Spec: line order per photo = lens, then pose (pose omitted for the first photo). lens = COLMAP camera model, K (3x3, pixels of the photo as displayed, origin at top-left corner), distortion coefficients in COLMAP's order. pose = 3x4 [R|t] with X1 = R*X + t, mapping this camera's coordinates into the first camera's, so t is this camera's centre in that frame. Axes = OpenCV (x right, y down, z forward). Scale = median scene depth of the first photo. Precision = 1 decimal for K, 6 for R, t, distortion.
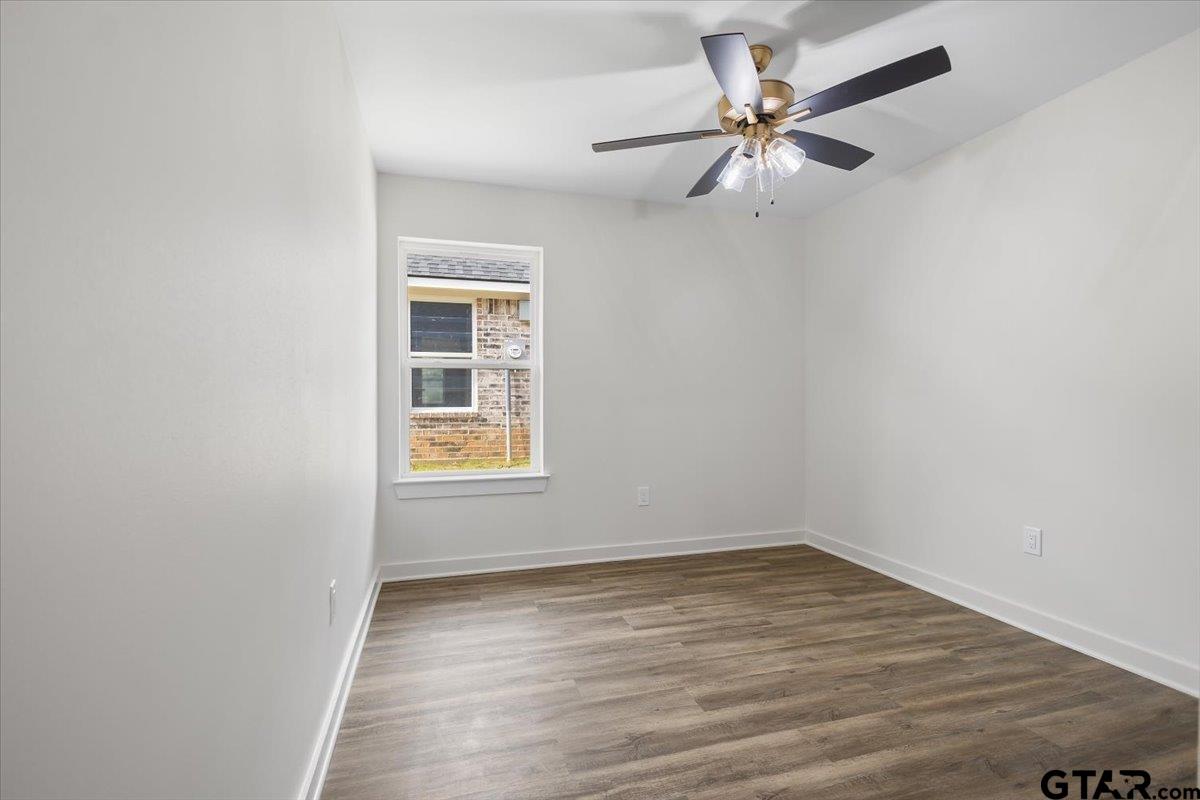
lens RADIAL K [[557.9, 0, 600.0], [0, 557.9, 400.0], [0, 0, 1]] dist [0.008095, 0.000144]
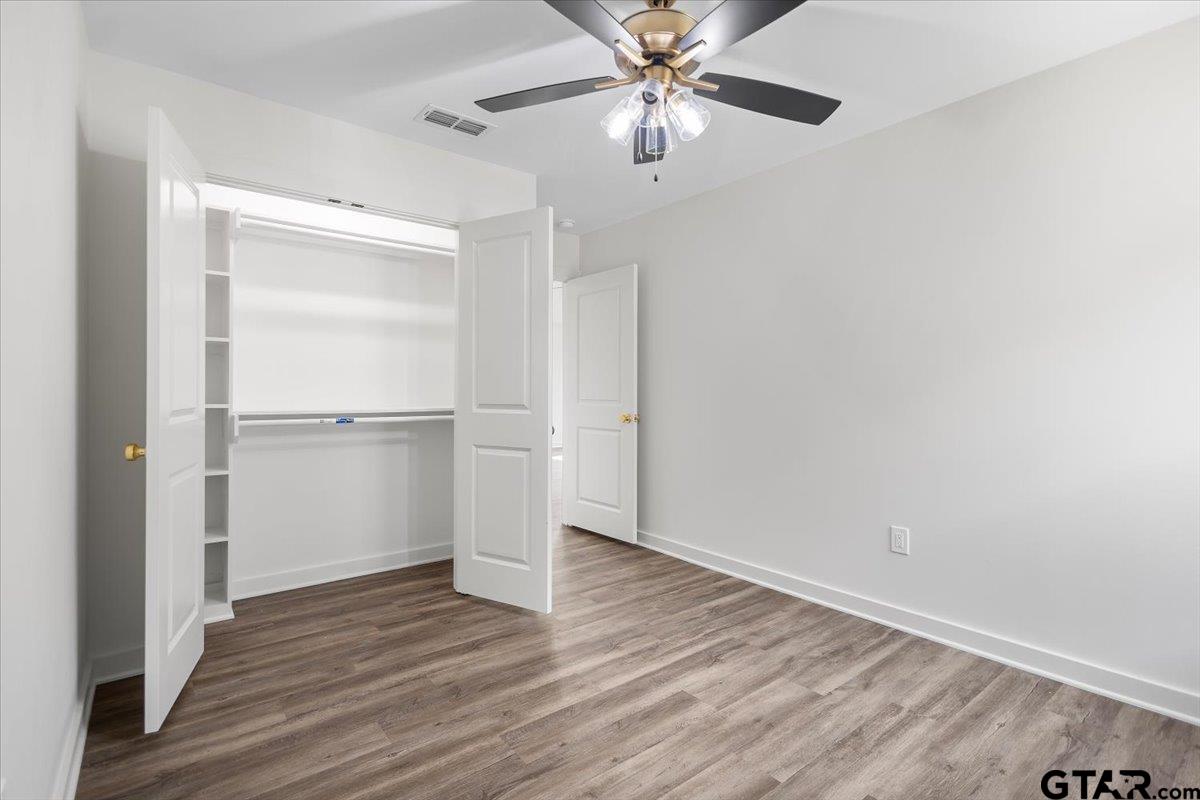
lens RADIAL K [[557.9, 0, 600.0], [0, 557.9, 400.0], [0, 0, 1]] dist [0.008095, 0.000144]
pose [[-0.927055, 0.002127, -0.374918, 0.720575], [-0.006157, 0.999763, 0.020898, -0.027381], [0.374874, 0.021682, -0.926822, 1.878450]]
